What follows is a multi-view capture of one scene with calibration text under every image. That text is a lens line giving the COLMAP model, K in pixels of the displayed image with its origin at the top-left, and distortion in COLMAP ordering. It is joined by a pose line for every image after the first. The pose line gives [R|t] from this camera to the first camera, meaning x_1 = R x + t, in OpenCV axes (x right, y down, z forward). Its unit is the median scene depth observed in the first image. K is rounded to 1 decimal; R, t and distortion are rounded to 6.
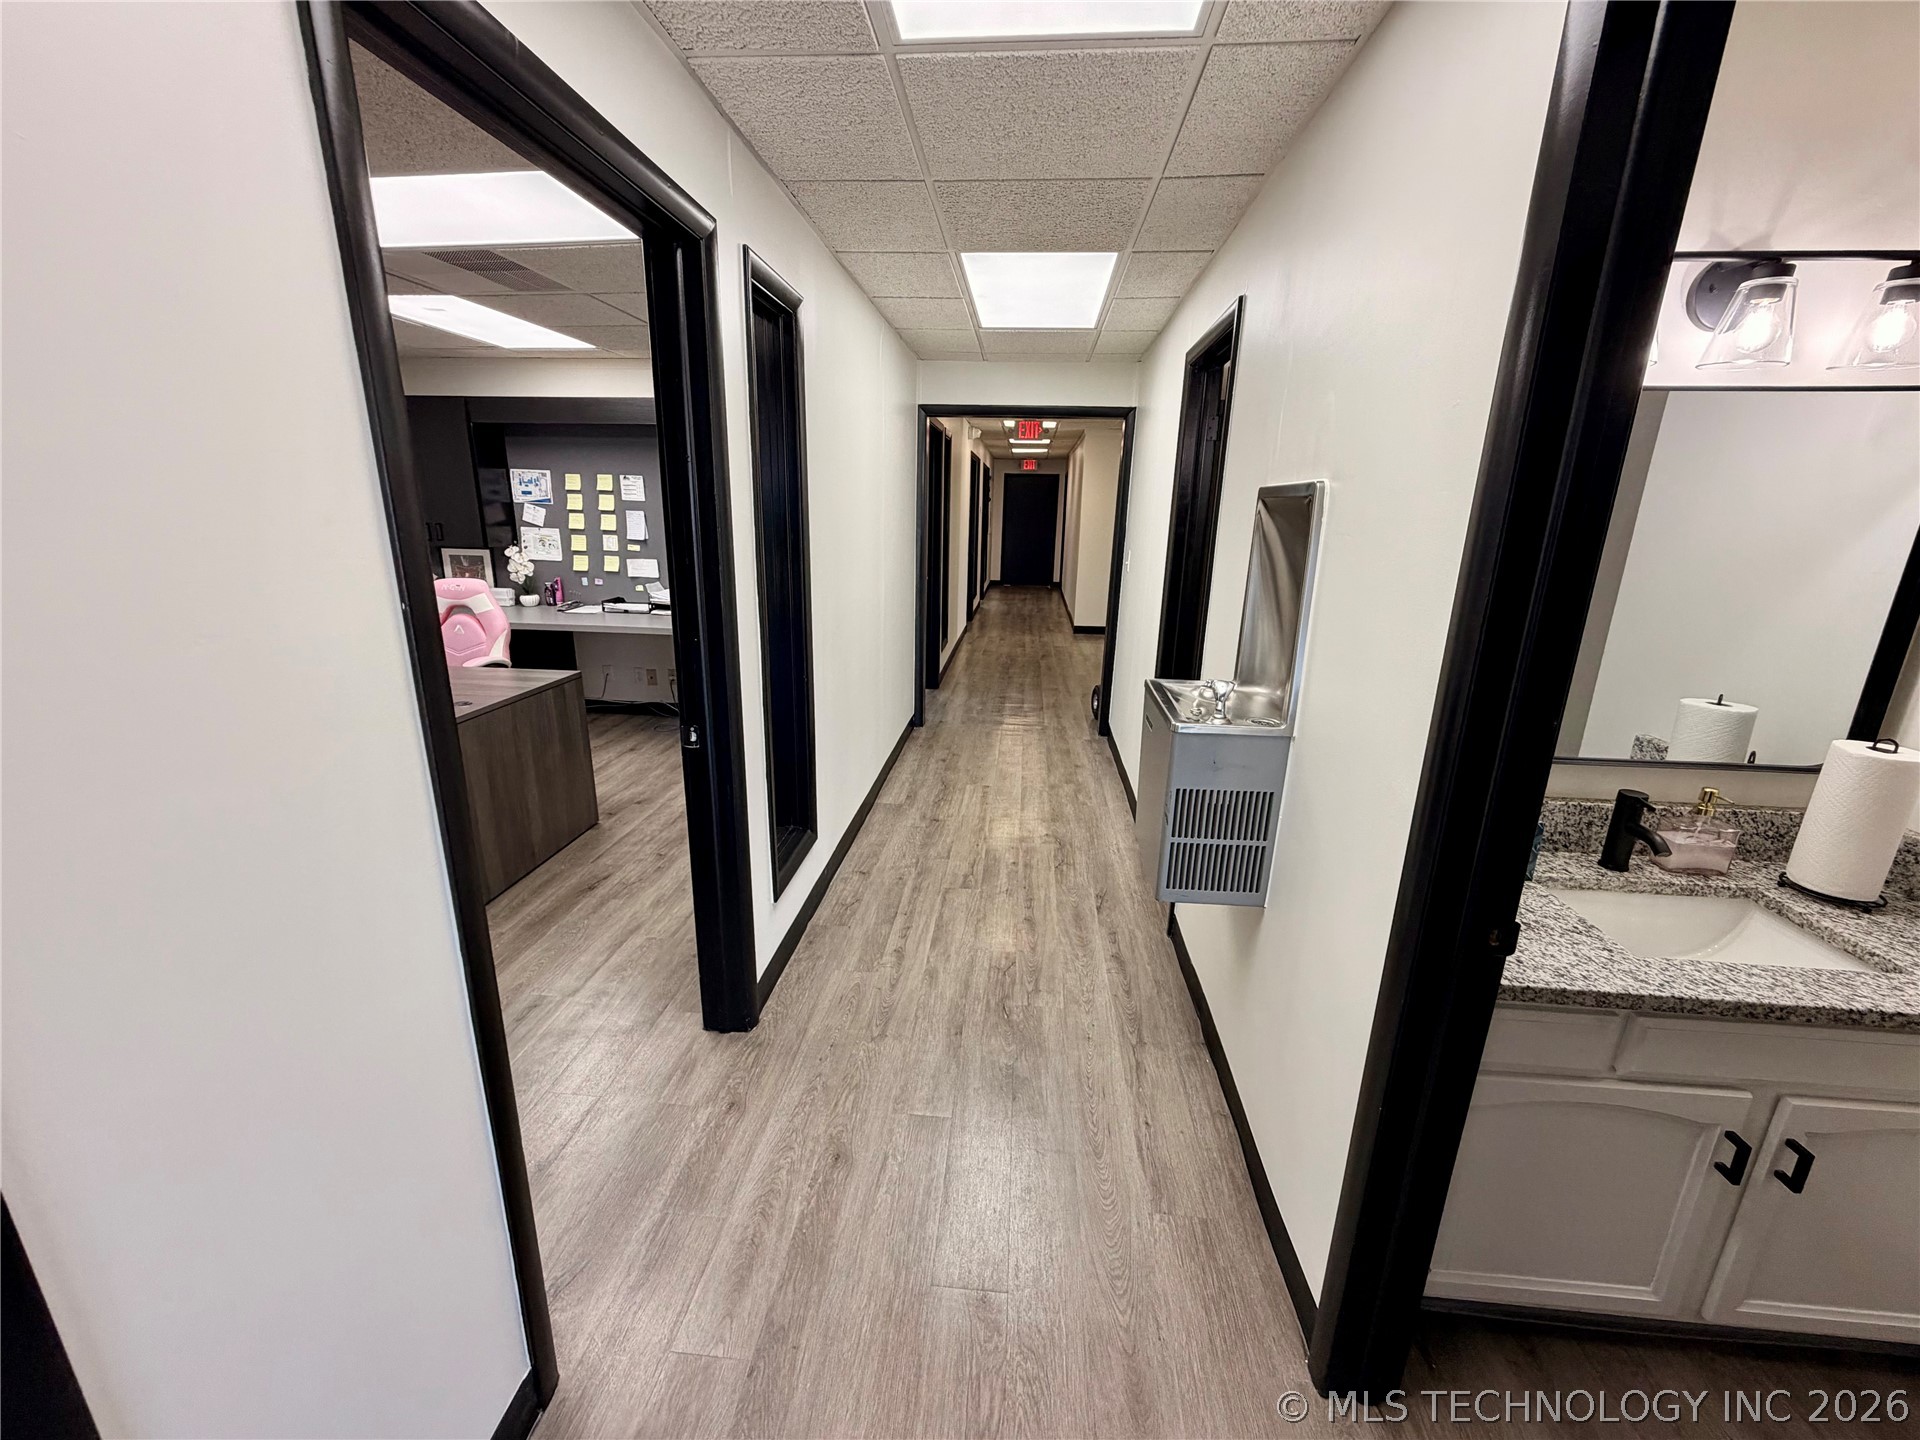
lens RADIAL K [[770.3, 0, 958.3], [0, 770.3, 725.1], [0, 0, 1]] dist [0.000467, -0.000075]
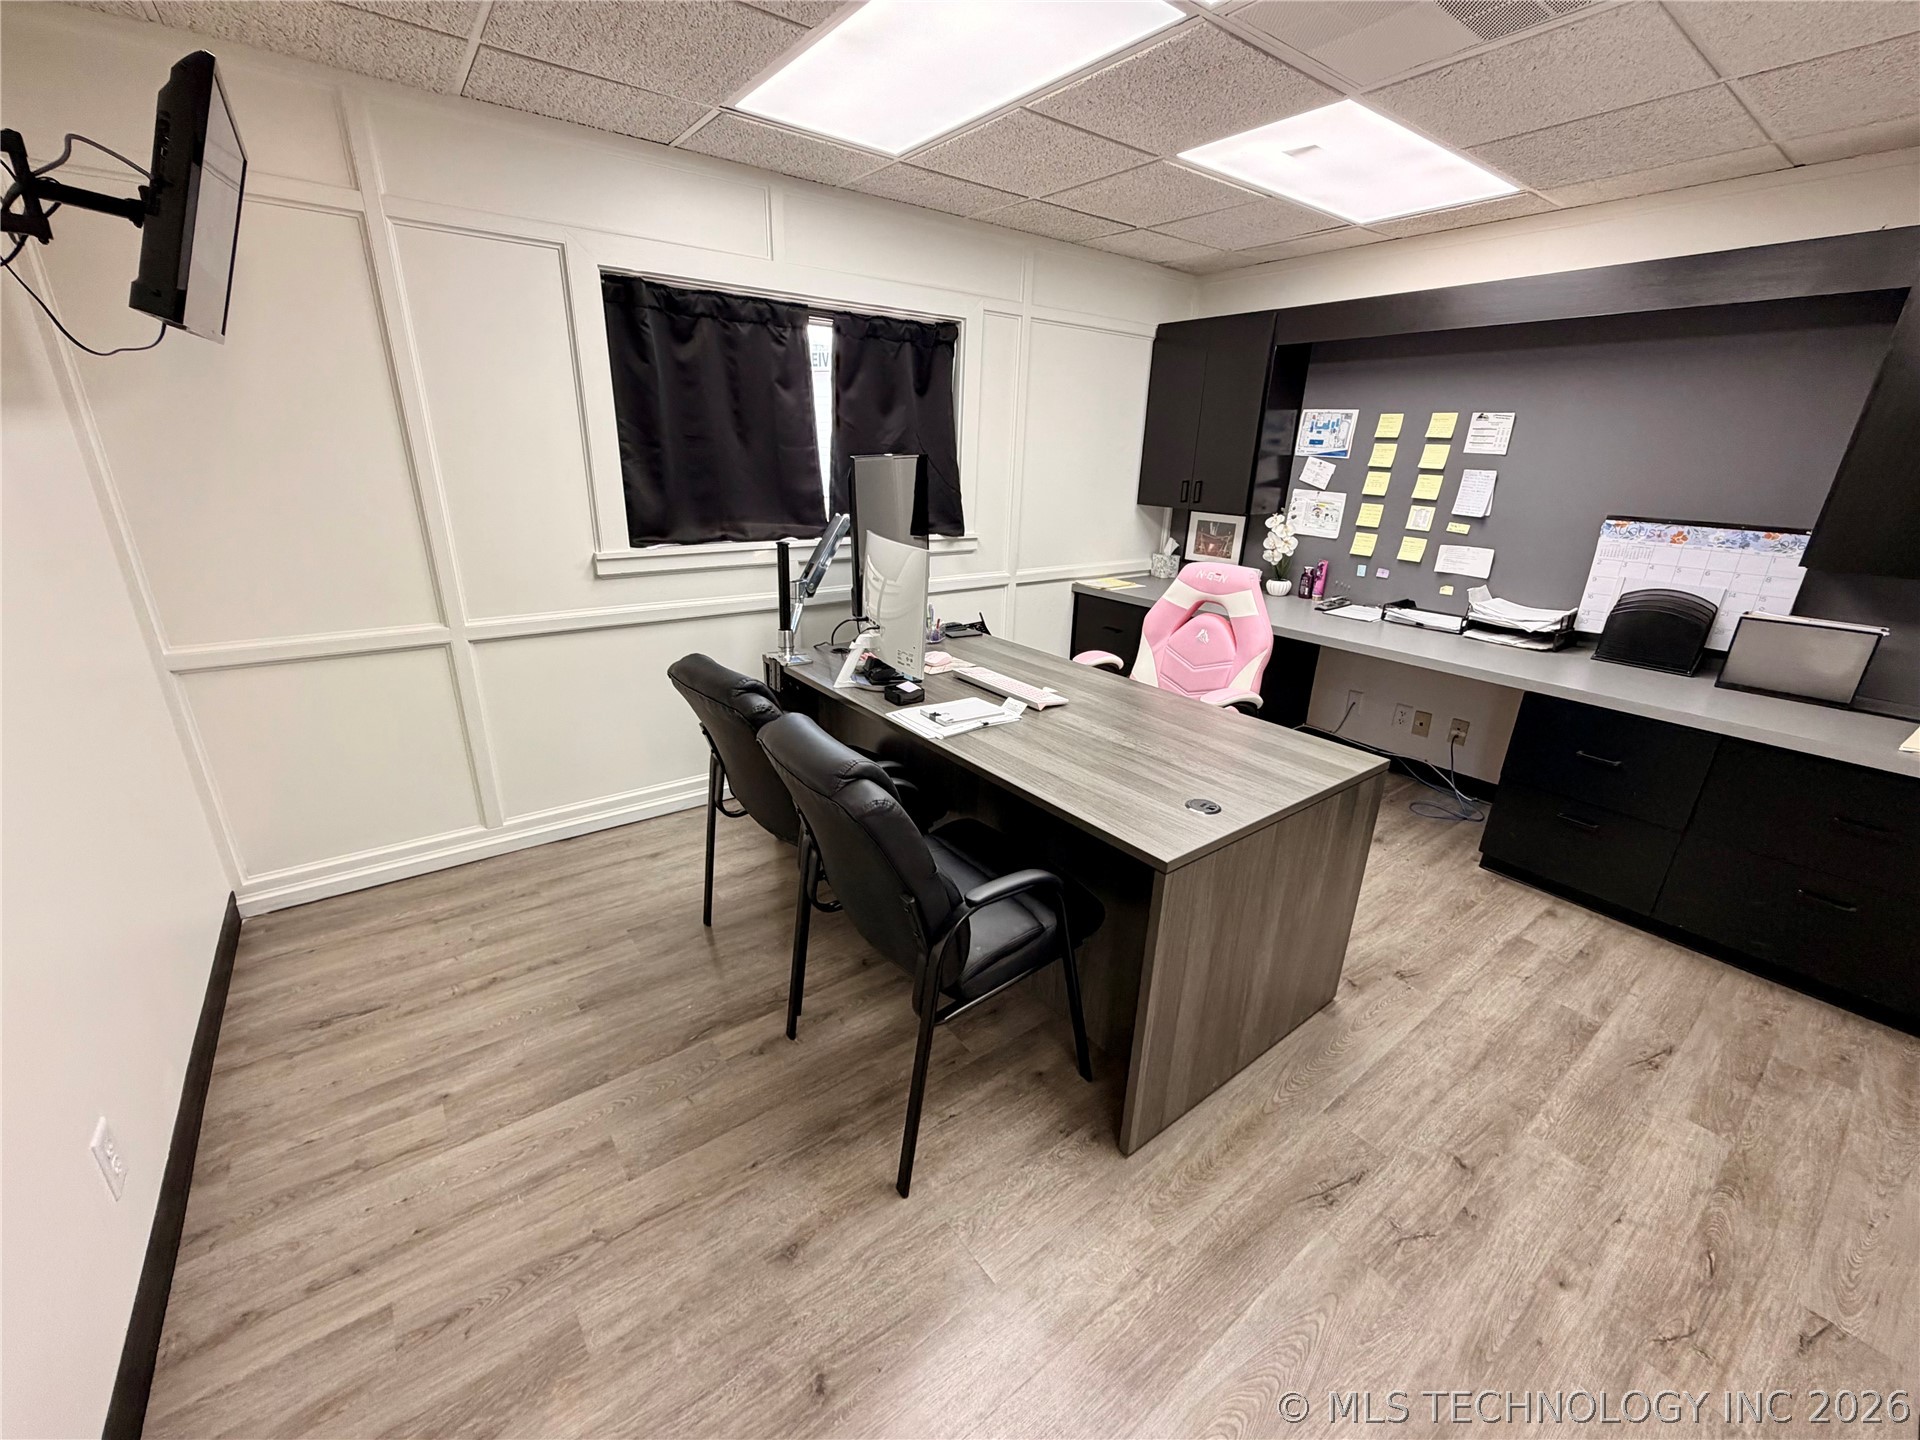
lens RADIAL K [[770.3, 0, 953.2], [0, 770.3, 717.9], [0, 0, 1]] dist [0.000467, -0.000075]
pose [[0.672681, 0.244710, -0.698296, -0.218125], [-0.213992, 0.967740, 0.132991, -0.072497], [0.708313, 0.059969, 0.703346, 0.259796]]
